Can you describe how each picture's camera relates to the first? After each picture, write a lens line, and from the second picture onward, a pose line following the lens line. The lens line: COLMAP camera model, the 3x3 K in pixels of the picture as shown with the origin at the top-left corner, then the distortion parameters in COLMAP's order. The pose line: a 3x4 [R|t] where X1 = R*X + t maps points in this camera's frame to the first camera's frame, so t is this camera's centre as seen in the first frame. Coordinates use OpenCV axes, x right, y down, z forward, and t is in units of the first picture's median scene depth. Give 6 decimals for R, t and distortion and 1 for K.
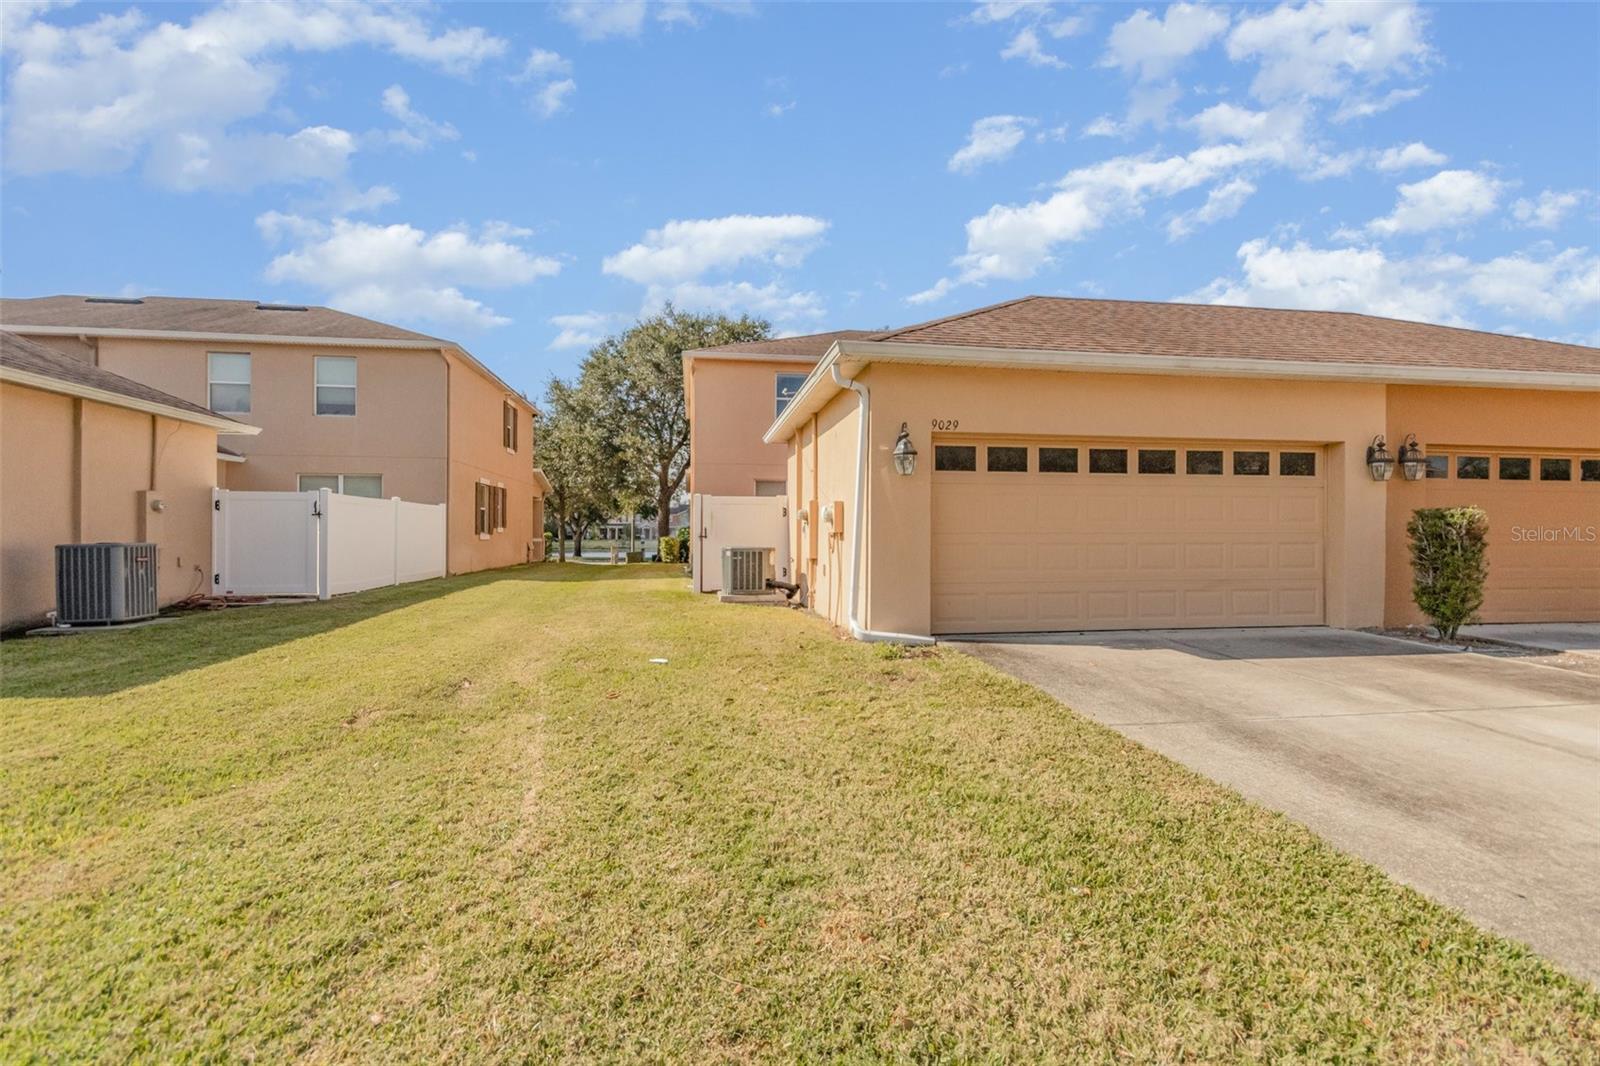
lens RADIAL K [[731.7, 0, 800.0], [0, 731.7, 533.0], [0, 0, 1]] dist [-0.001128, 0.000239]
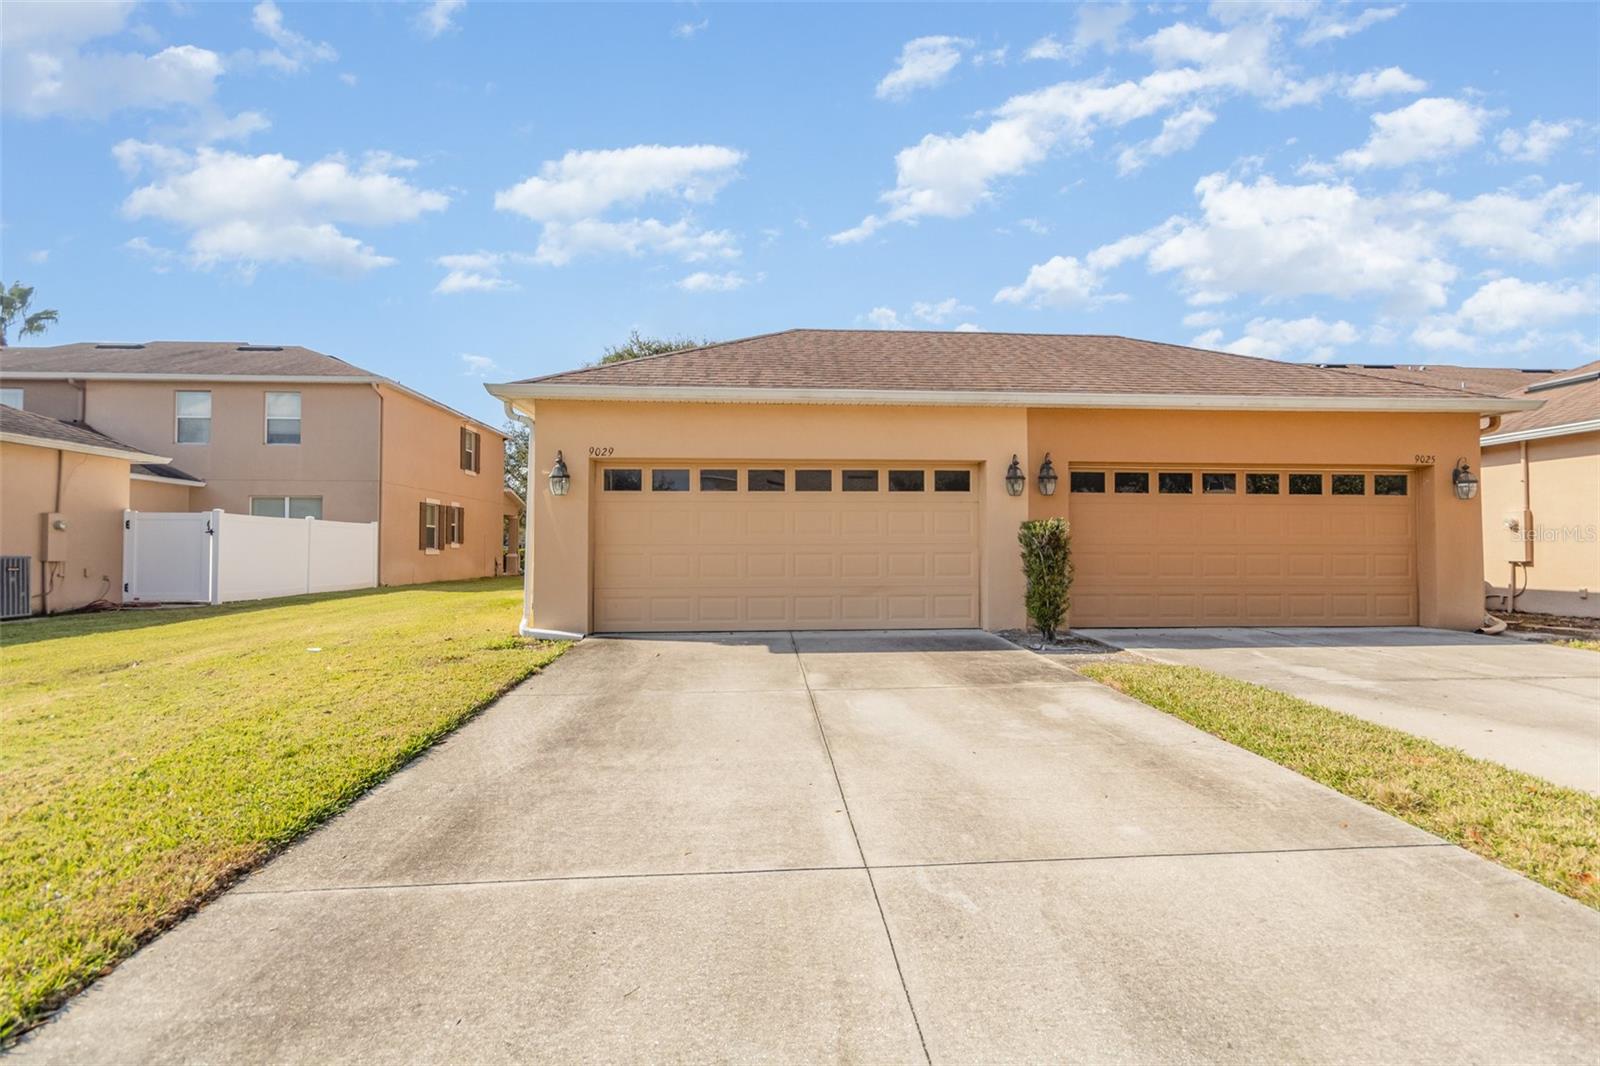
lens RADIAL K [[731.7, 0, 800.0], [0, 731.7, 533.0], [0, 0, 1]] dist [-0.001128, 0.000239]
pose [[0.996638, -0.005618, -0.081742, 0.407040], [0.003882, 0.999764, -0.021379, 0.005104], [0.081843, 0.020990, 0.996424, -0.089360]]
